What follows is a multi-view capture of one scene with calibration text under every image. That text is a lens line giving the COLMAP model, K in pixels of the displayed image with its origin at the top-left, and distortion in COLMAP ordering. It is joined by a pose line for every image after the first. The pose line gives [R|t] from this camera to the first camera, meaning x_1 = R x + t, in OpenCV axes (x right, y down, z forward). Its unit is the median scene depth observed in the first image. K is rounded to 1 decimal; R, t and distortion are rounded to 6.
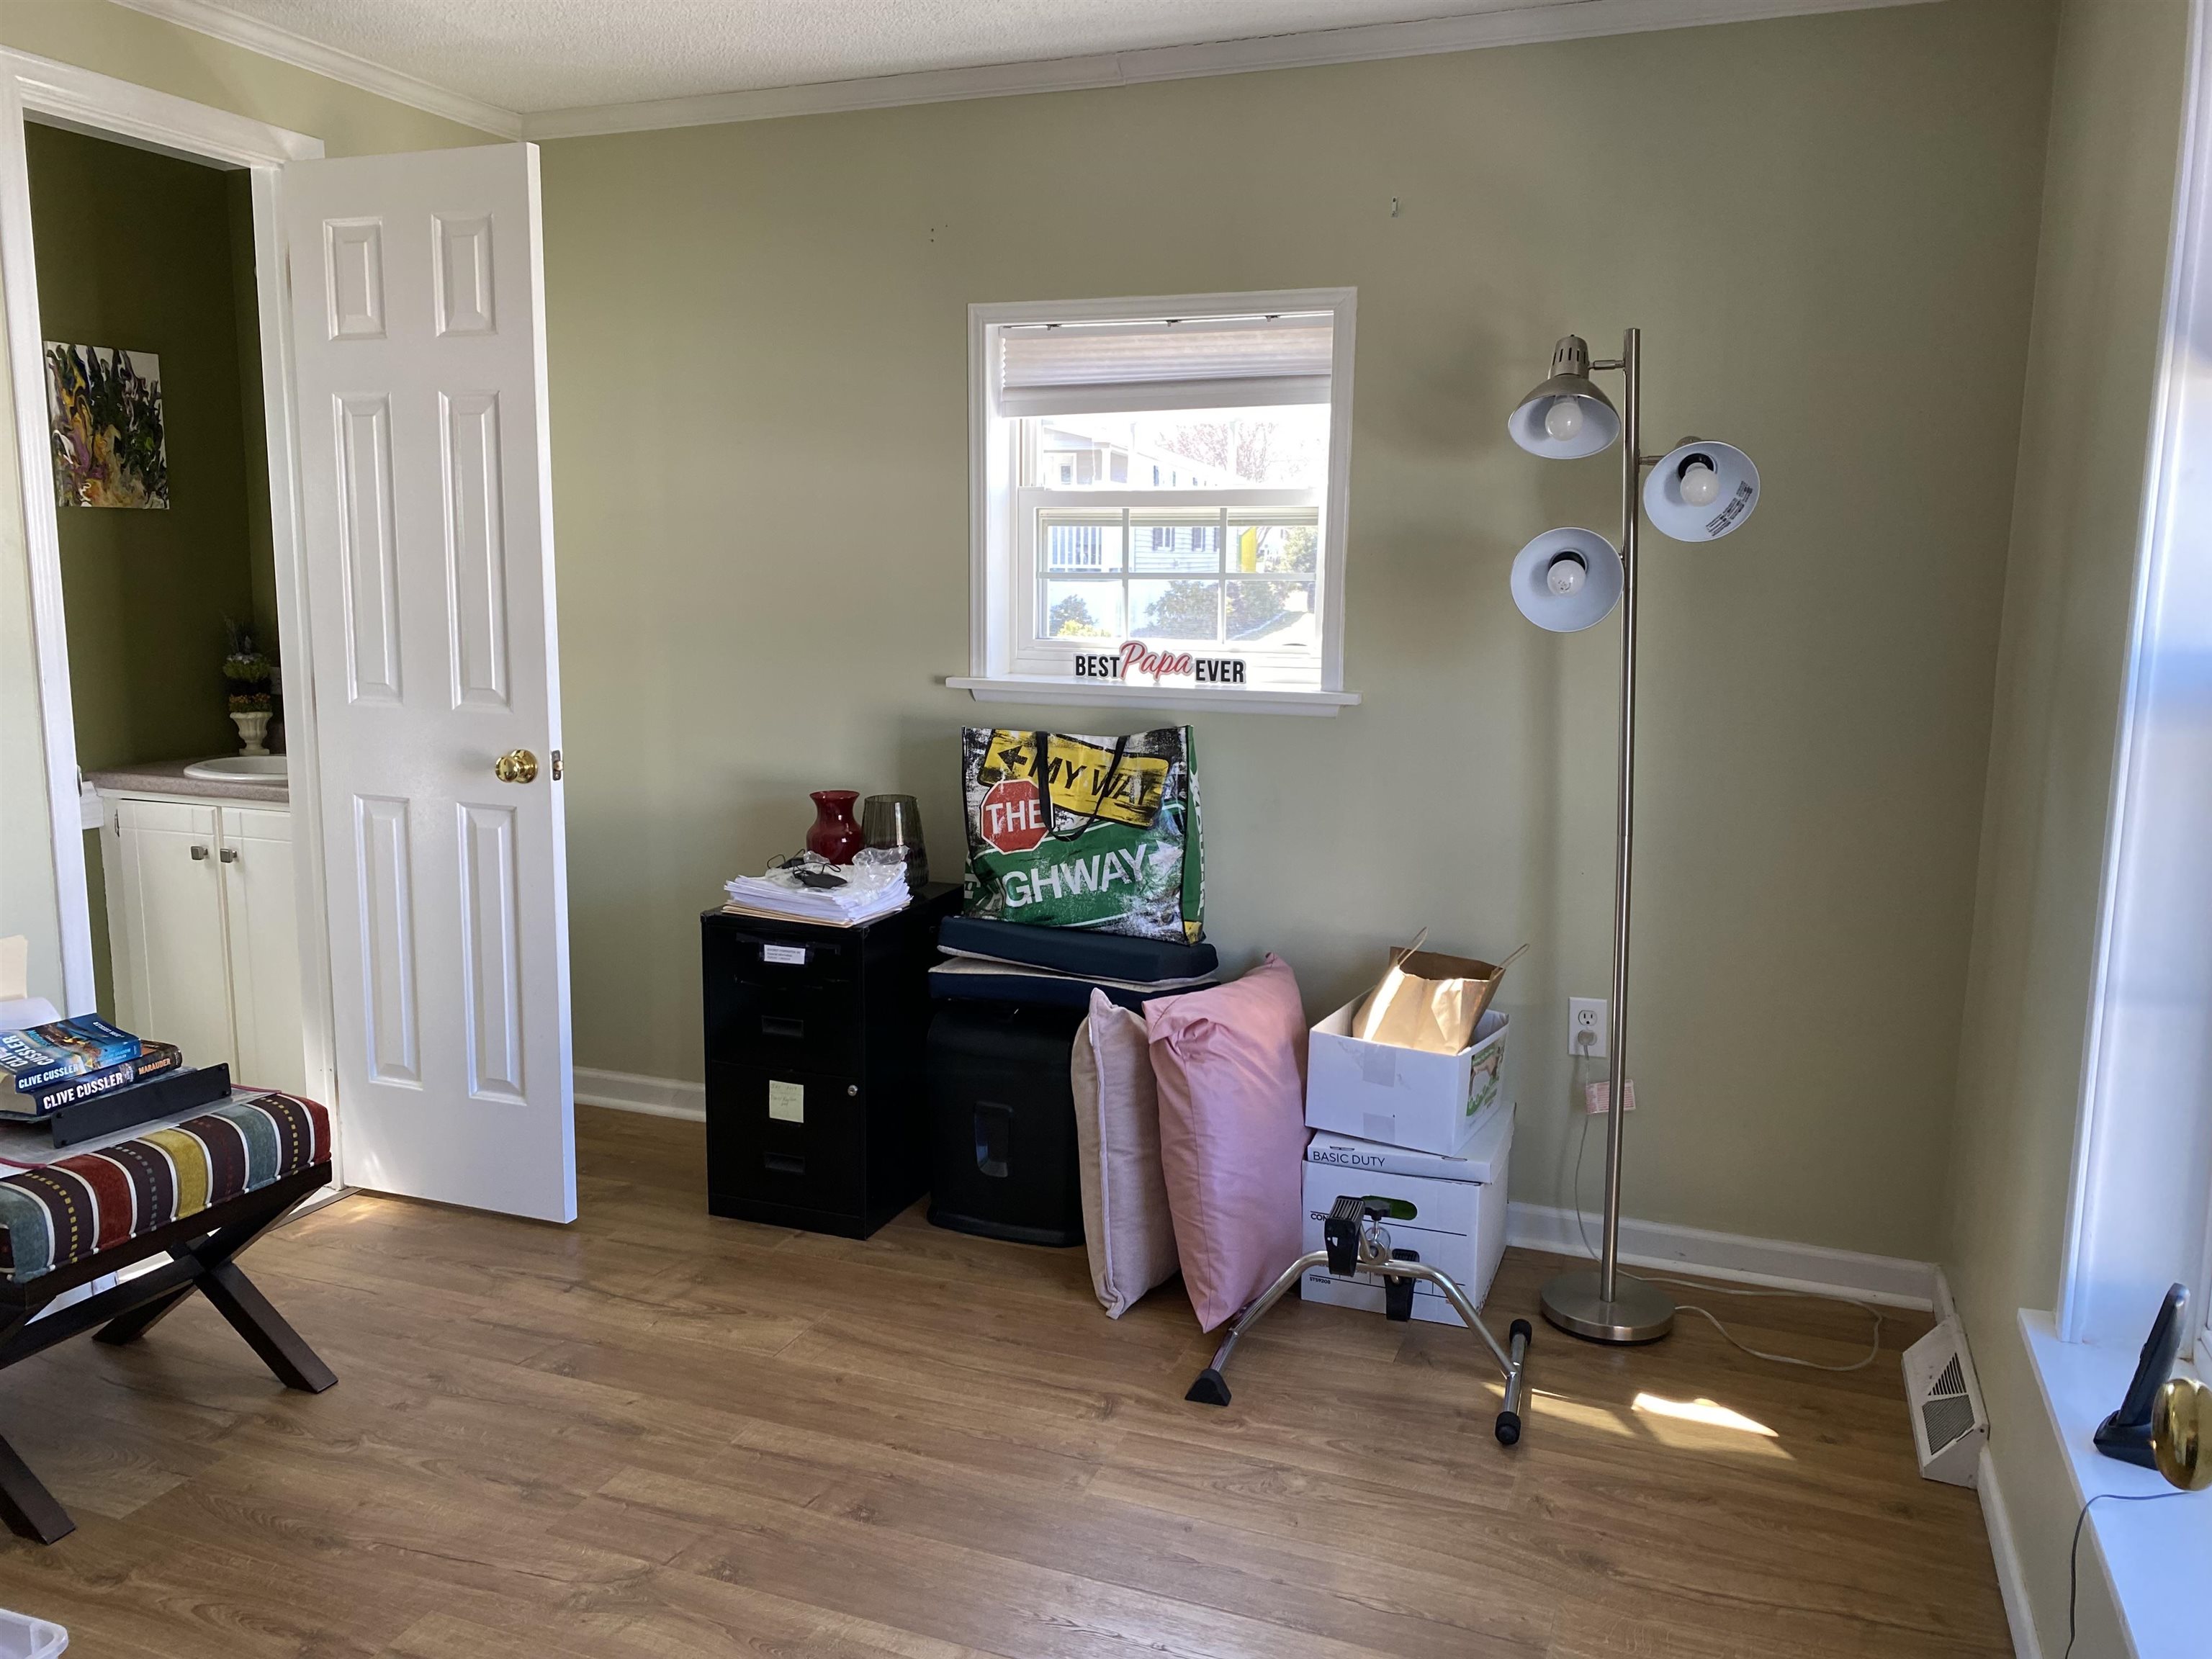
lens RADIAL K [[1680.3, 0, 1106.0], [0, 1680.3, 829.5], [0, 0, 1]] dist [0.009284, -0.001095]
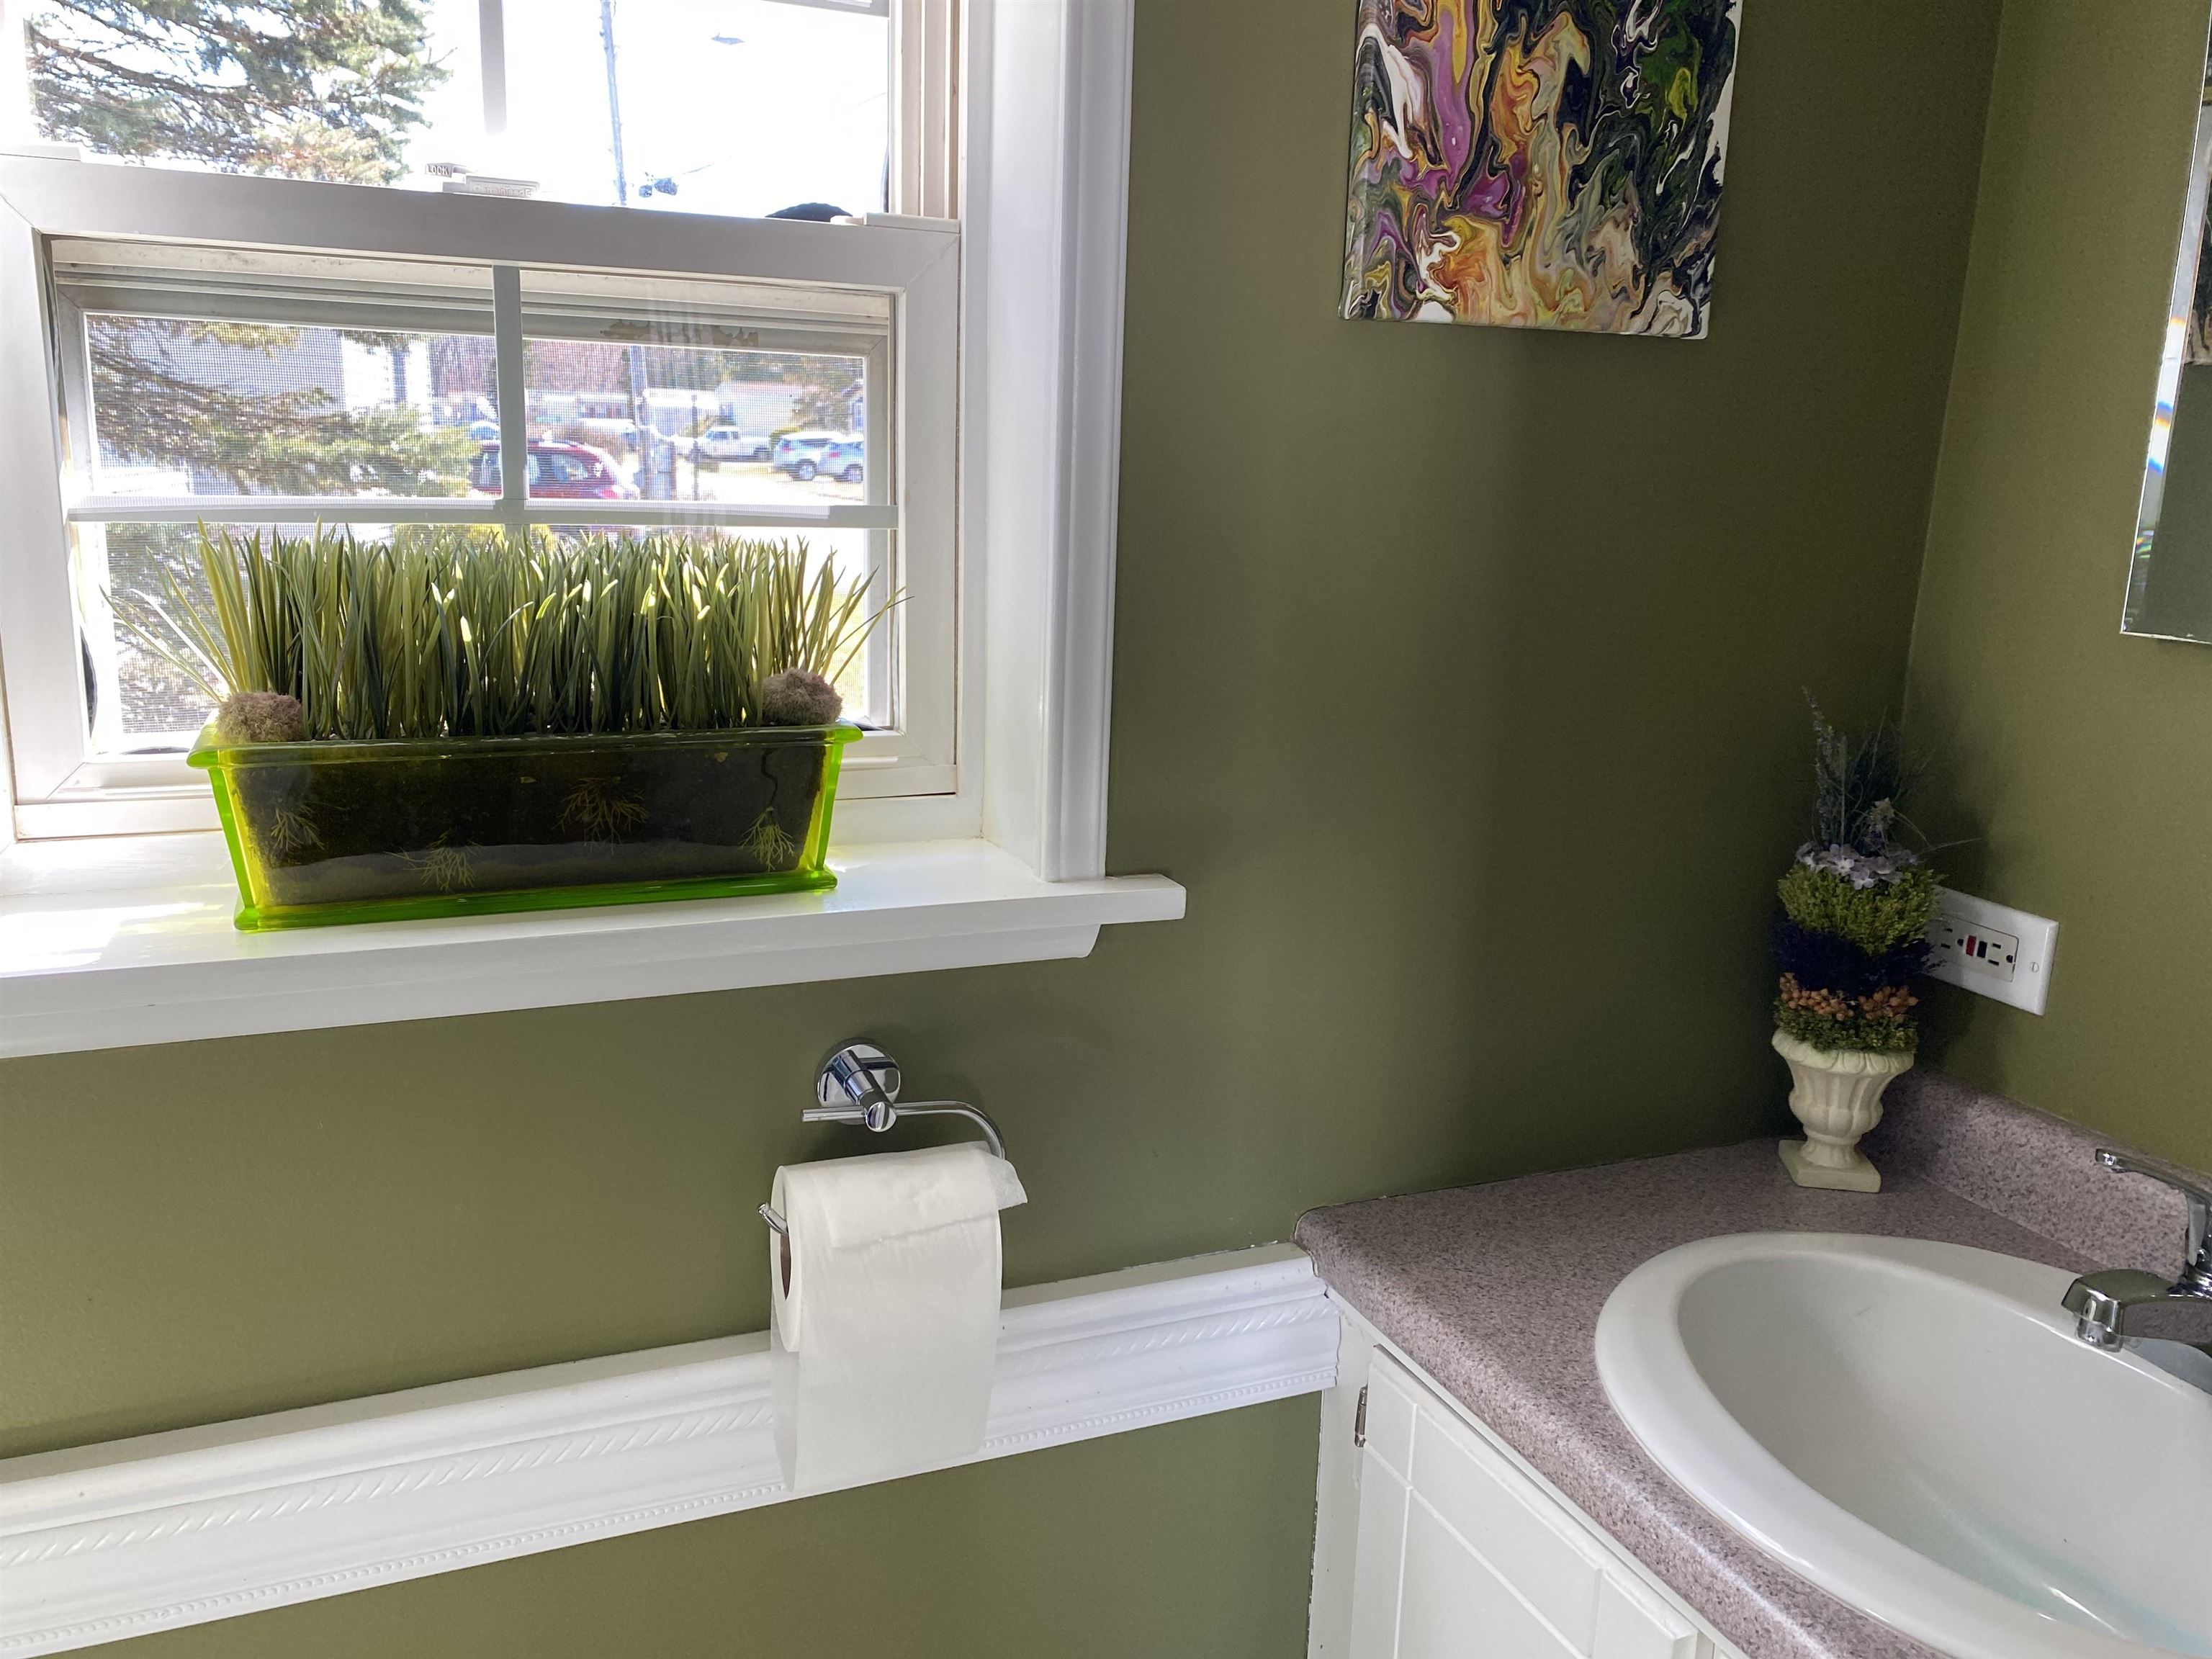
lens RADIAL K [[1680.3, 0, 1106.0], [0, 1680.3, 829.5], [0, 0, 1]] dist [0.009284, -0.001095]
pose [[0.680668, 0.163581, -0.714096, -0.419851], [-0.136035, 0.986022, 0.096206, -0.125177], [0.719852, 0.031658, 0.693406, 0.753779]]
